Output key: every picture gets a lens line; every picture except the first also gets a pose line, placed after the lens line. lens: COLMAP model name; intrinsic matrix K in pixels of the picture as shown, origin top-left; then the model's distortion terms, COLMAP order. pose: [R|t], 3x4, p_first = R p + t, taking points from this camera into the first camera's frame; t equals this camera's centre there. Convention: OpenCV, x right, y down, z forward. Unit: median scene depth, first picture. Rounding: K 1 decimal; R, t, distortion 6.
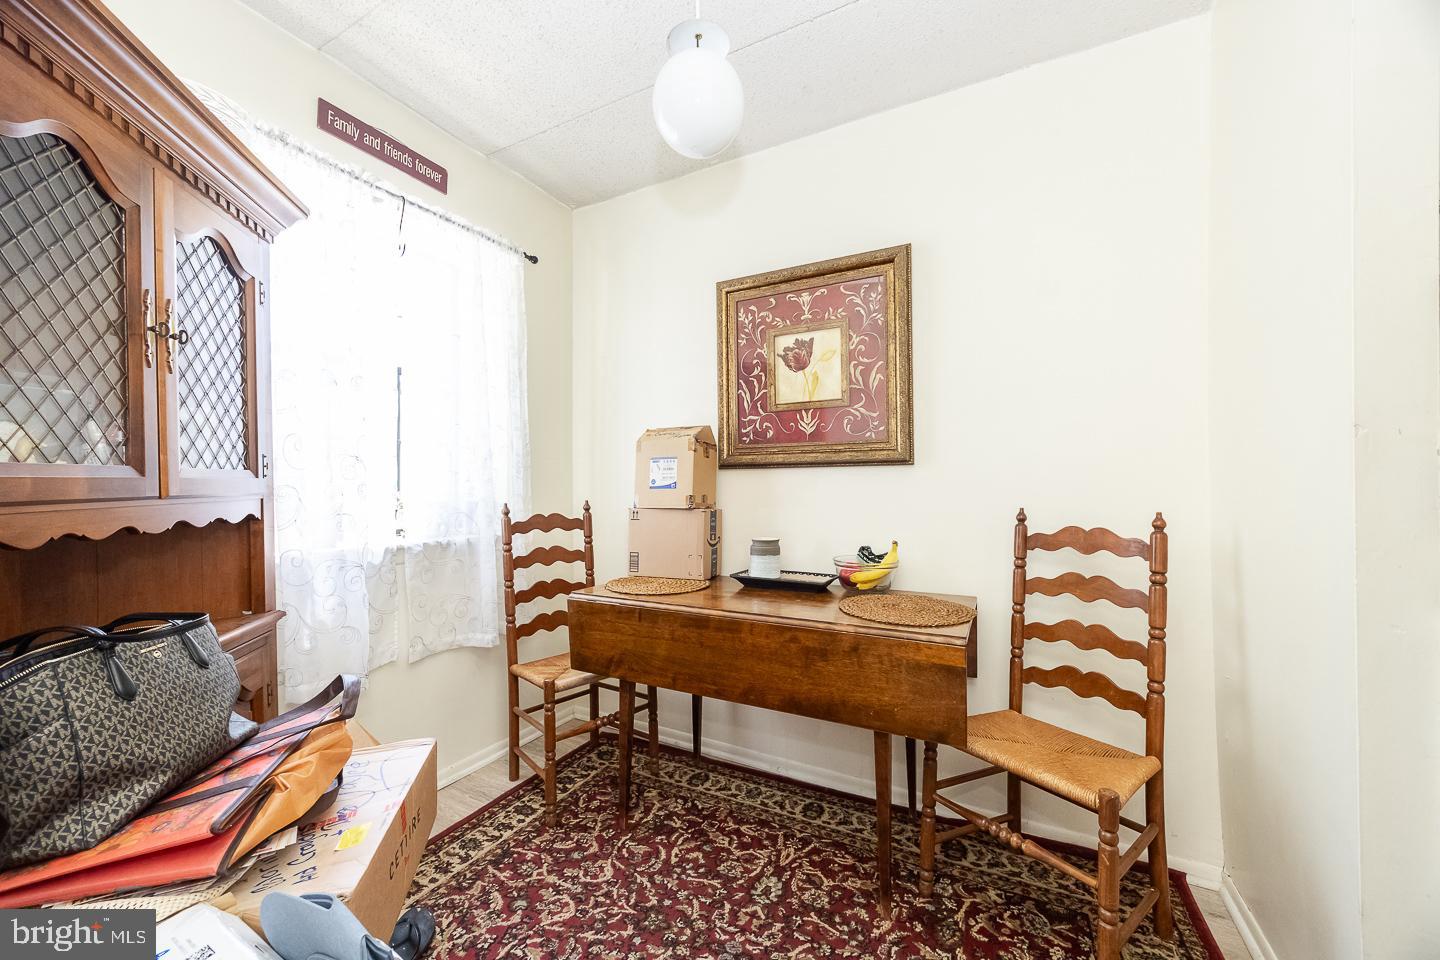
lens RADIAL K [[559.2, 0, 710.8], [0, 559.2, 473.0], [0, 0, 1]] dist [-0.003097, -0.000161]
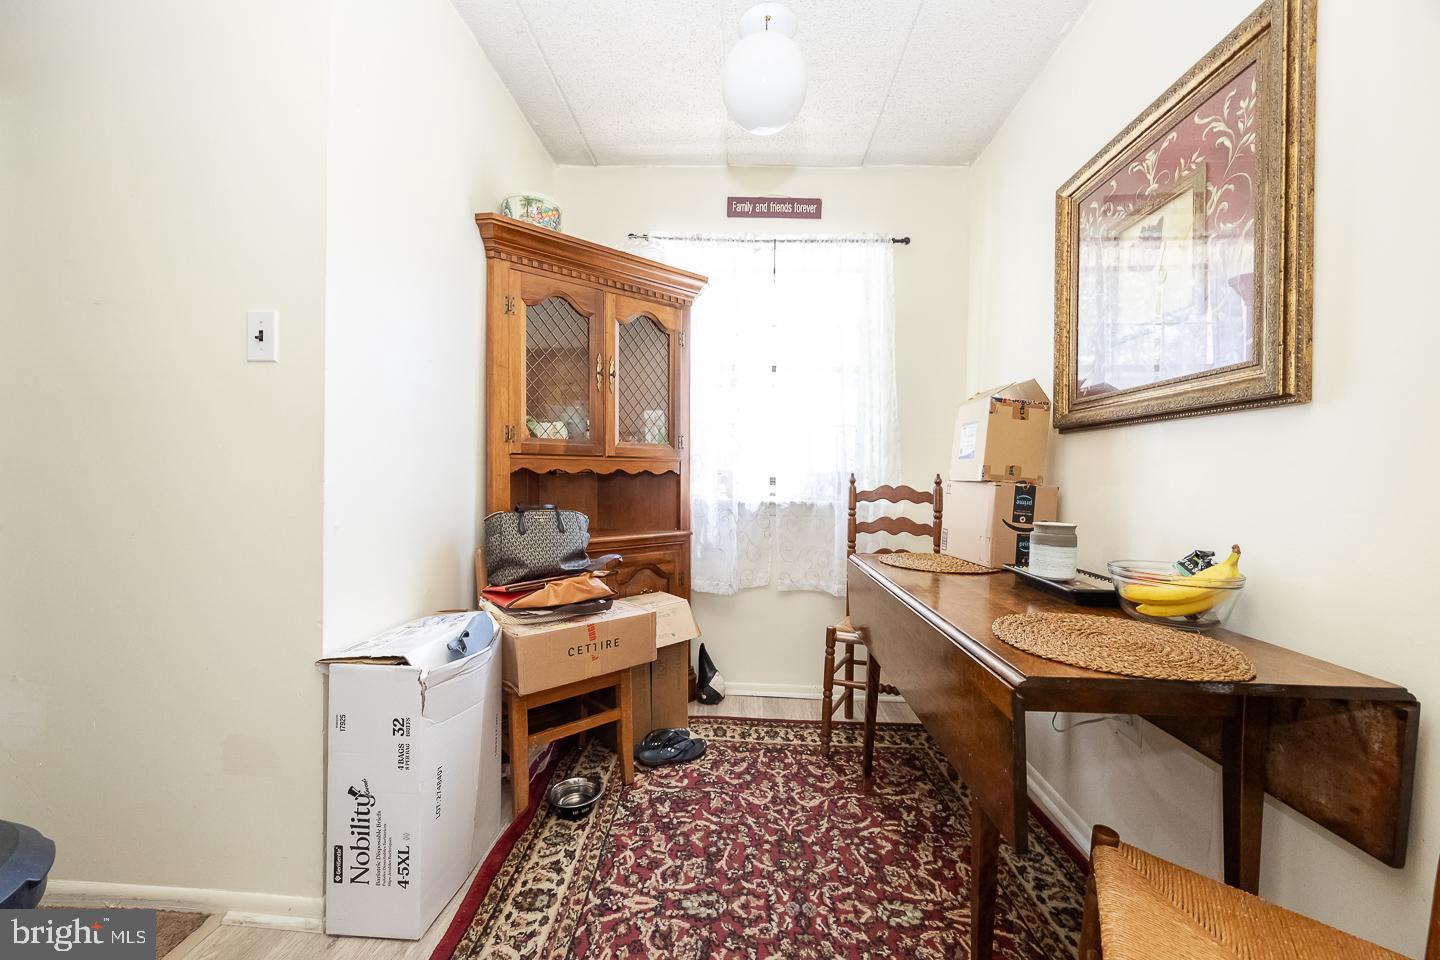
lens RADIAL K [[559.2, 0, 710.8], [0, 559.2, 473.0], [0, 0, 1]] dist [-0.003097, -0.000161]
pose [[0.421697, 0.013175, -0.906641, 0.685216], [-0.004510, 0.999913, 0.012433, 0.052692], [0.906725, -0.001154, 0.421720, 0.341192]]
